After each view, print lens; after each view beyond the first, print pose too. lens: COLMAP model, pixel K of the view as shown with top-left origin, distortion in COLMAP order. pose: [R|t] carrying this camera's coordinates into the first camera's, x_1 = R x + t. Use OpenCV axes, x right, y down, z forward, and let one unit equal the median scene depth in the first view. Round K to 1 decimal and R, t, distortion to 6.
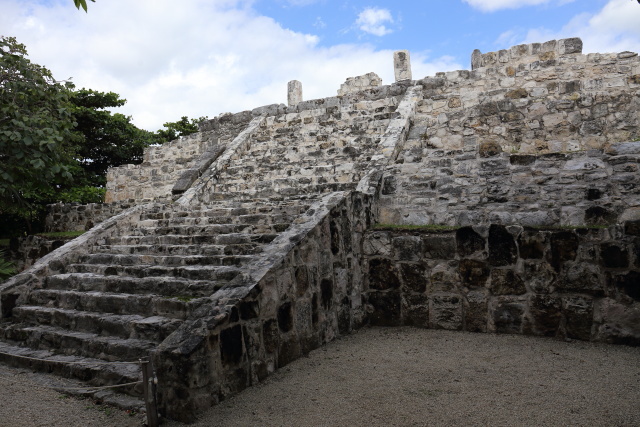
lens RADIAL K [[430.1, 0, 319.4], [0, 430.1, 209.7], [0, 0, 1]] dist [-0.061397, 0.023590]
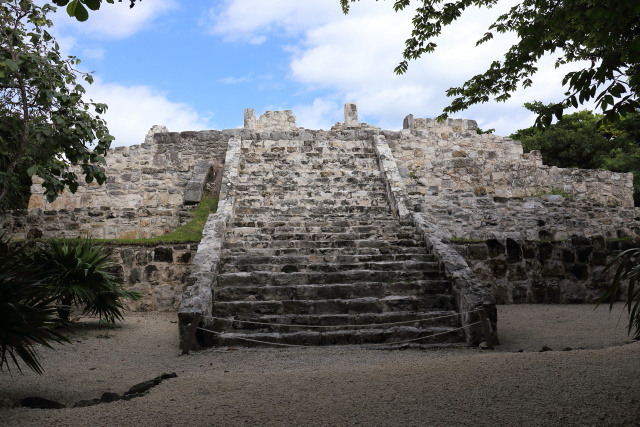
lens RADIAL K [[430.1, 0, 320.6], [0, 430.1, 217.7], [0, 0, 1]] dist [-0.061397, 0.023590]
pose [[0.866656, 0.055874, 0.495768, -0.880282], [-0.034126, 0.998021, -0.052824, 0.056831], [-0.497738, 0.028862, 0.866847, -0.057170]]
